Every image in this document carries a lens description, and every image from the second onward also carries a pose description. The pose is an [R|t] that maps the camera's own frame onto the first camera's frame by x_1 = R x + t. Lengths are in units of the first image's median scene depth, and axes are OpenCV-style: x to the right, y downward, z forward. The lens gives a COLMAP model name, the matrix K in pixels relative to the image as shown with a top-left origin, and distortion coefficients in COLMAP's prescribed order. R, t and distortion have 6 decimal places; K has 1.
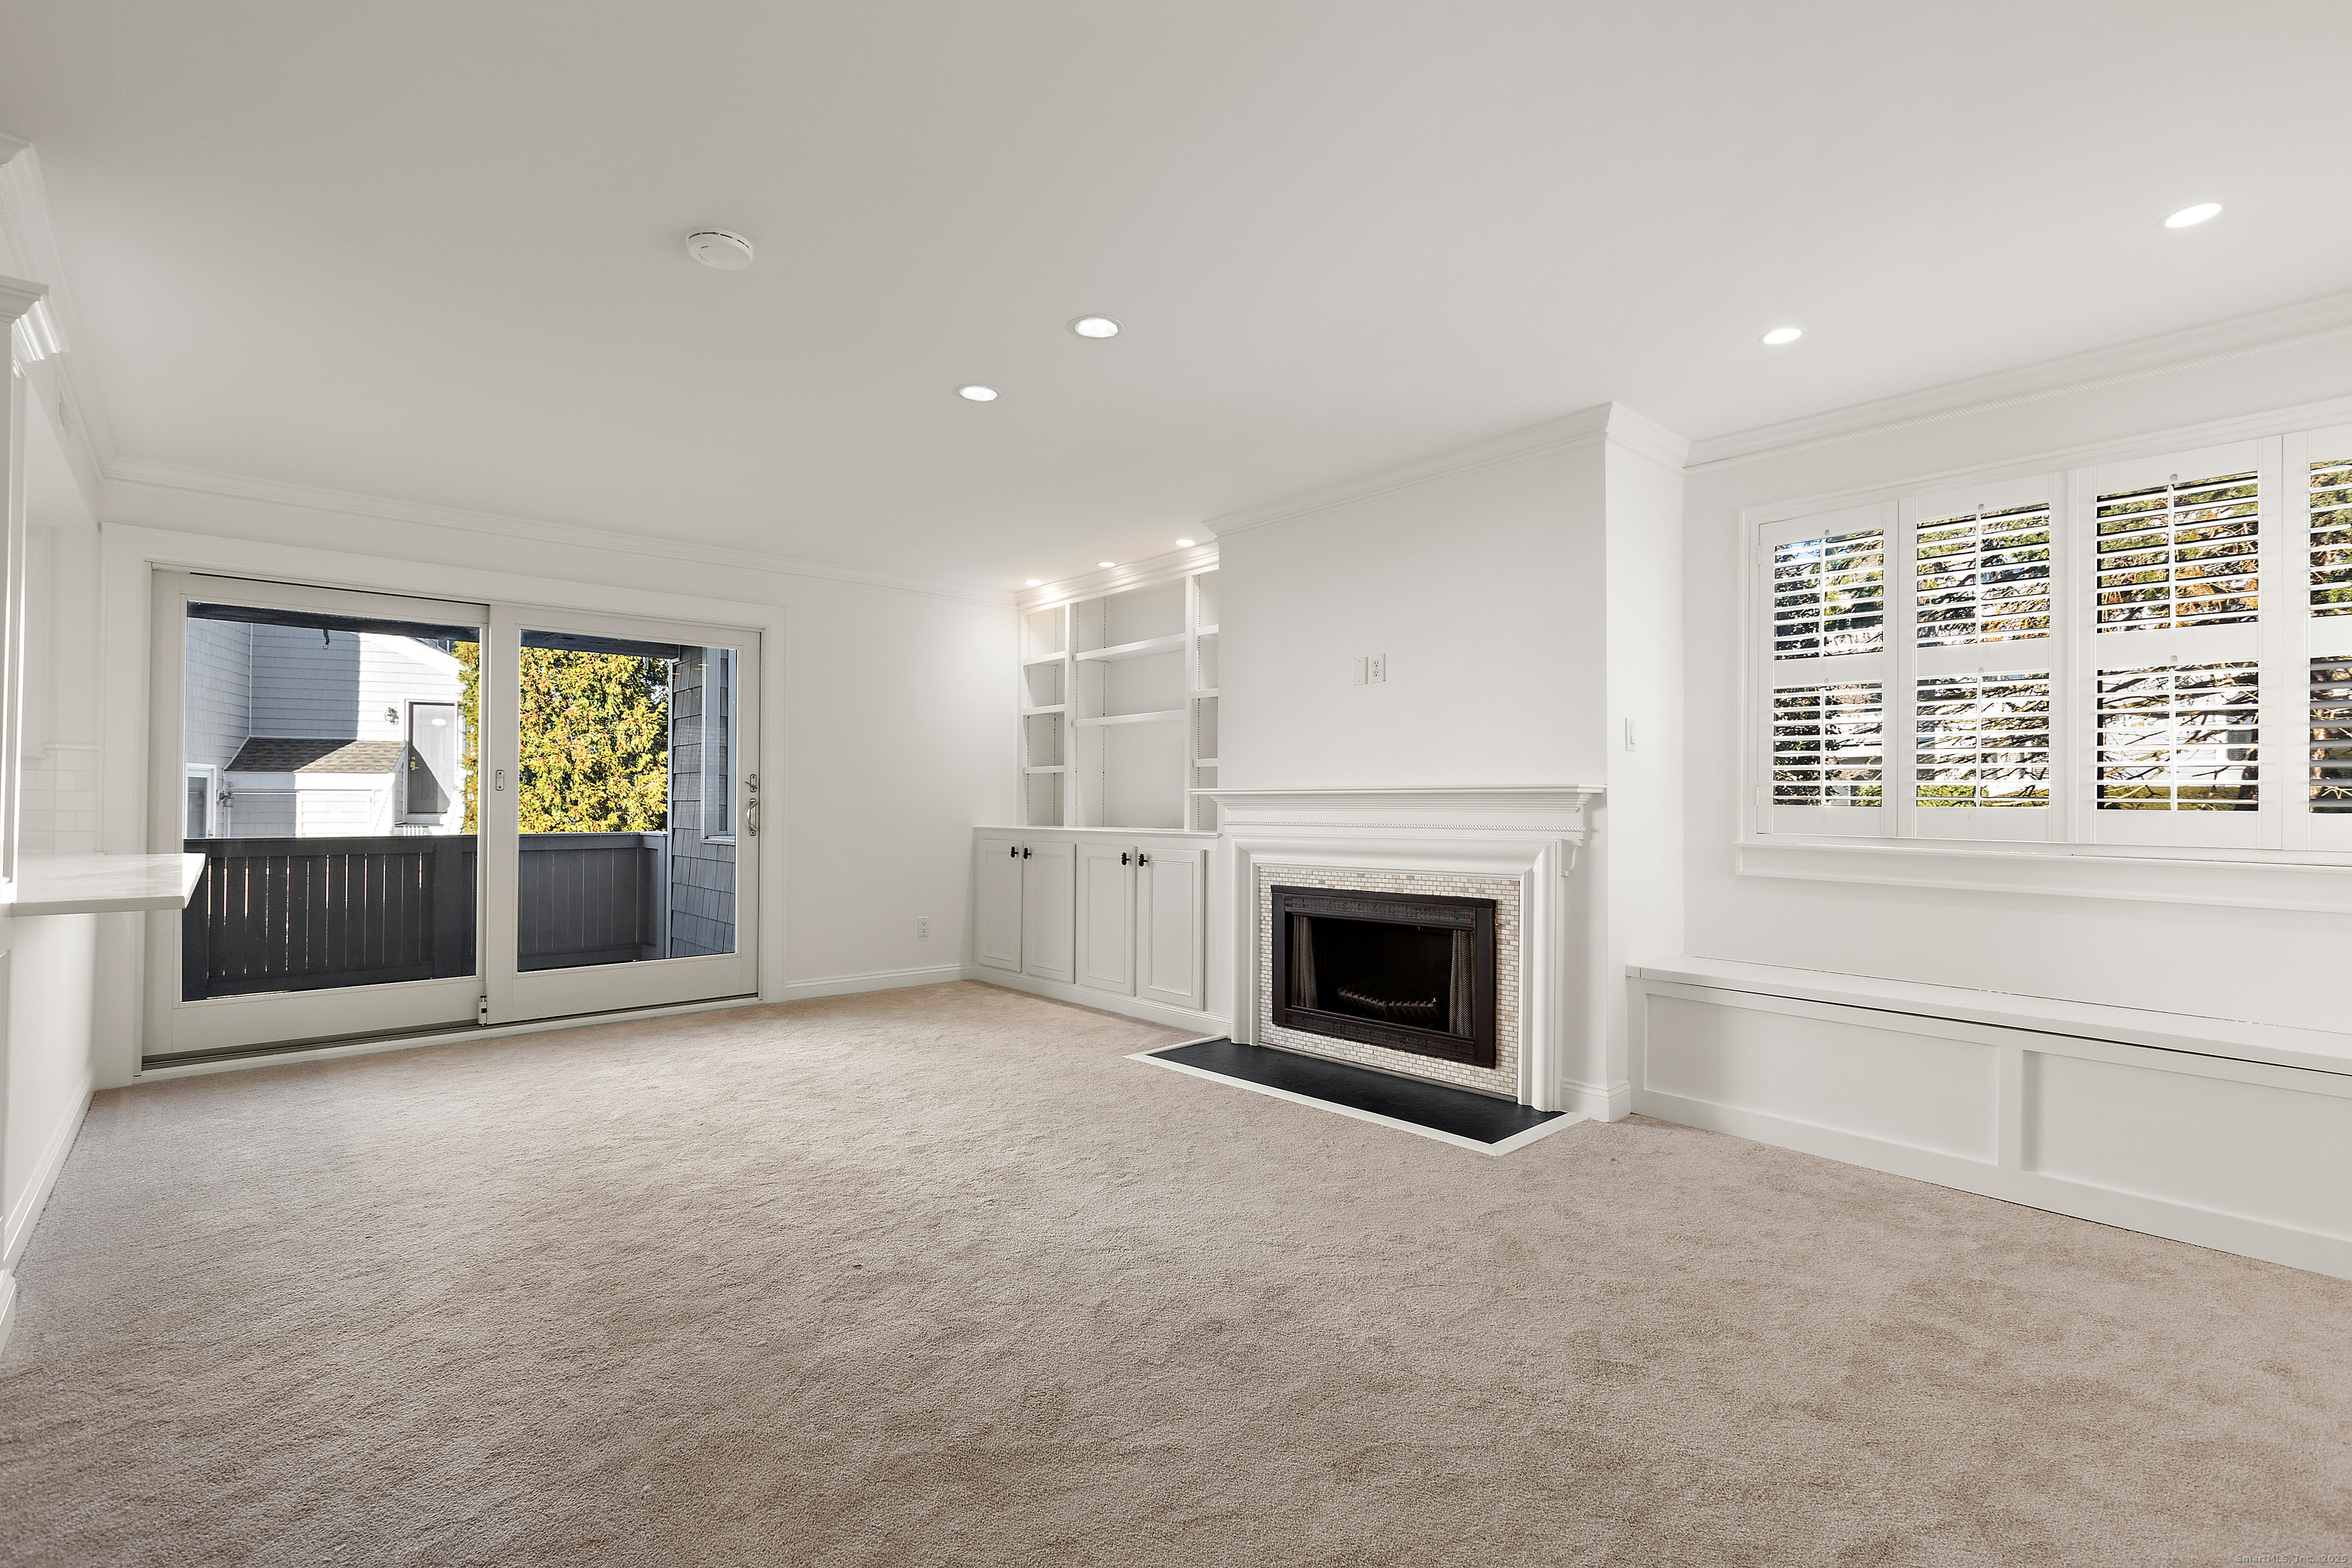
lens RADIAL K [[1057.7, 0, 1177.9], [0, 1057.7, 789.0], [0, 0, 1]] dist [-0.004797, -0.000094]
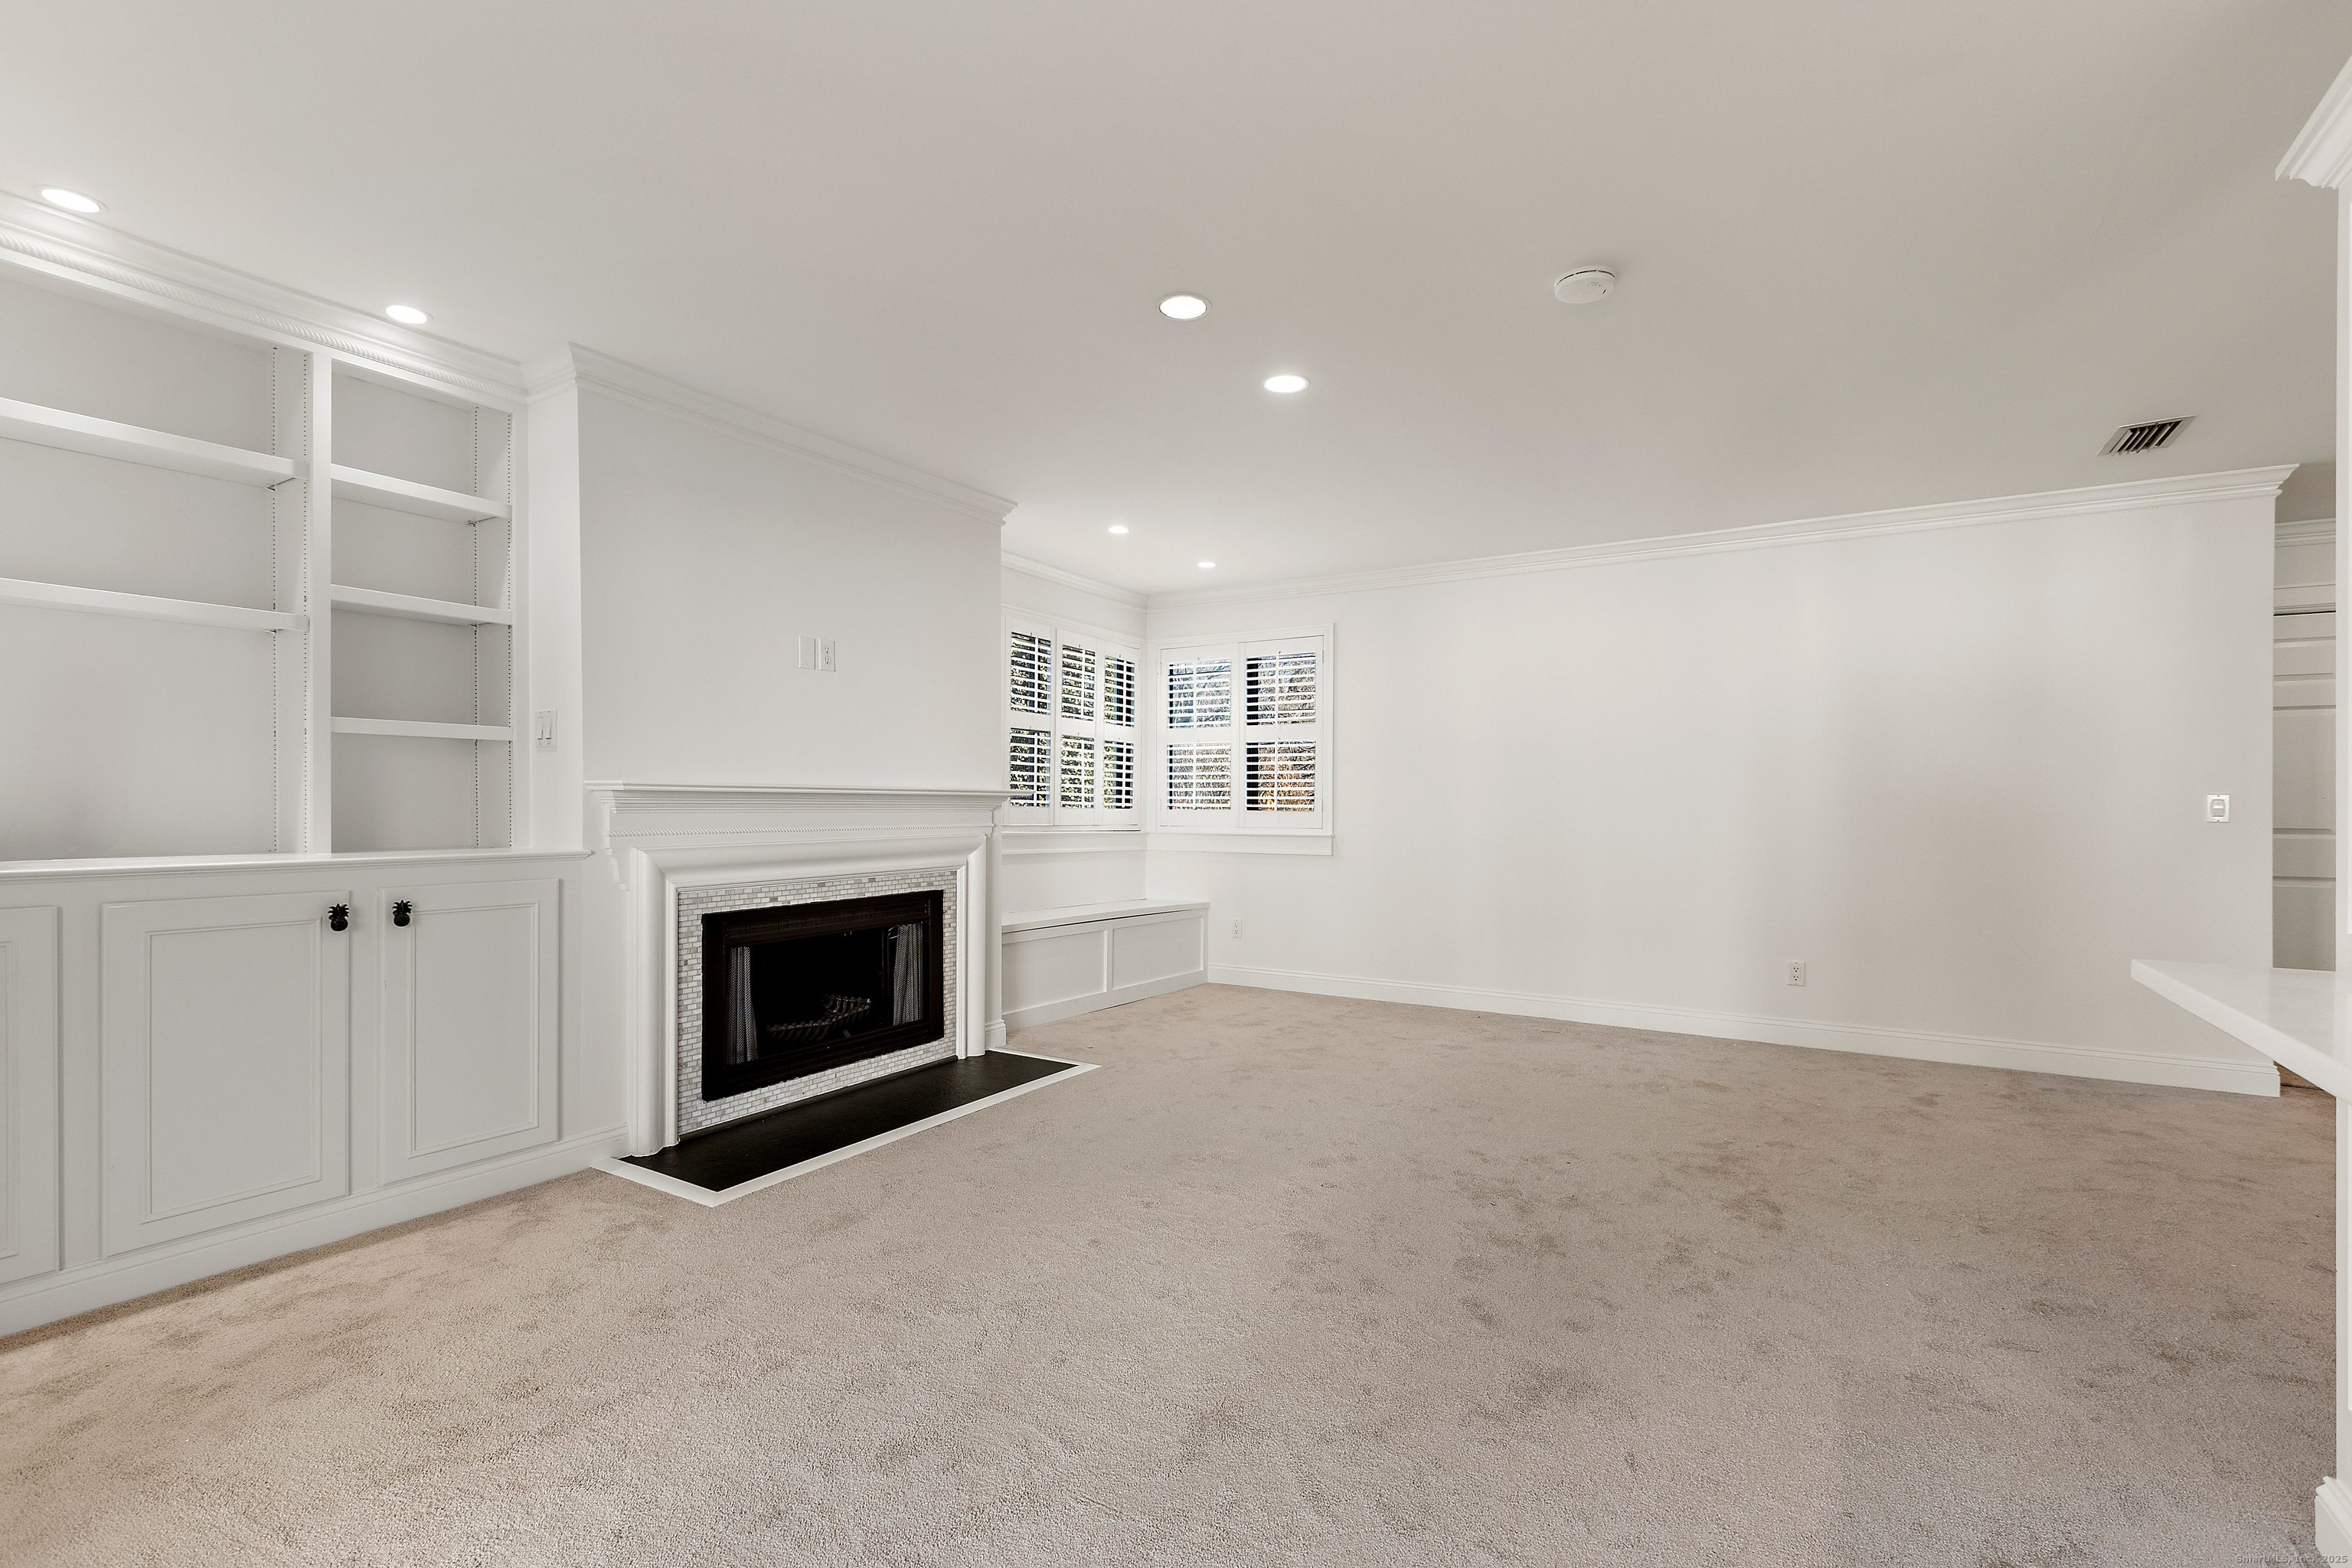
lens RADIAL K [[1057.7, 0, 1177.2], [0, 1057.7, 800.2], [0, 0, 1]] dist [-0.004797, -0.000094]
pose [[-0.256615, 0.008495, 0.966476, -0.796853], [-0.010784, 0.999874, -0.011652, 0.018319], [-0.966454, -0.013413, -0.256491, 0.979166]]
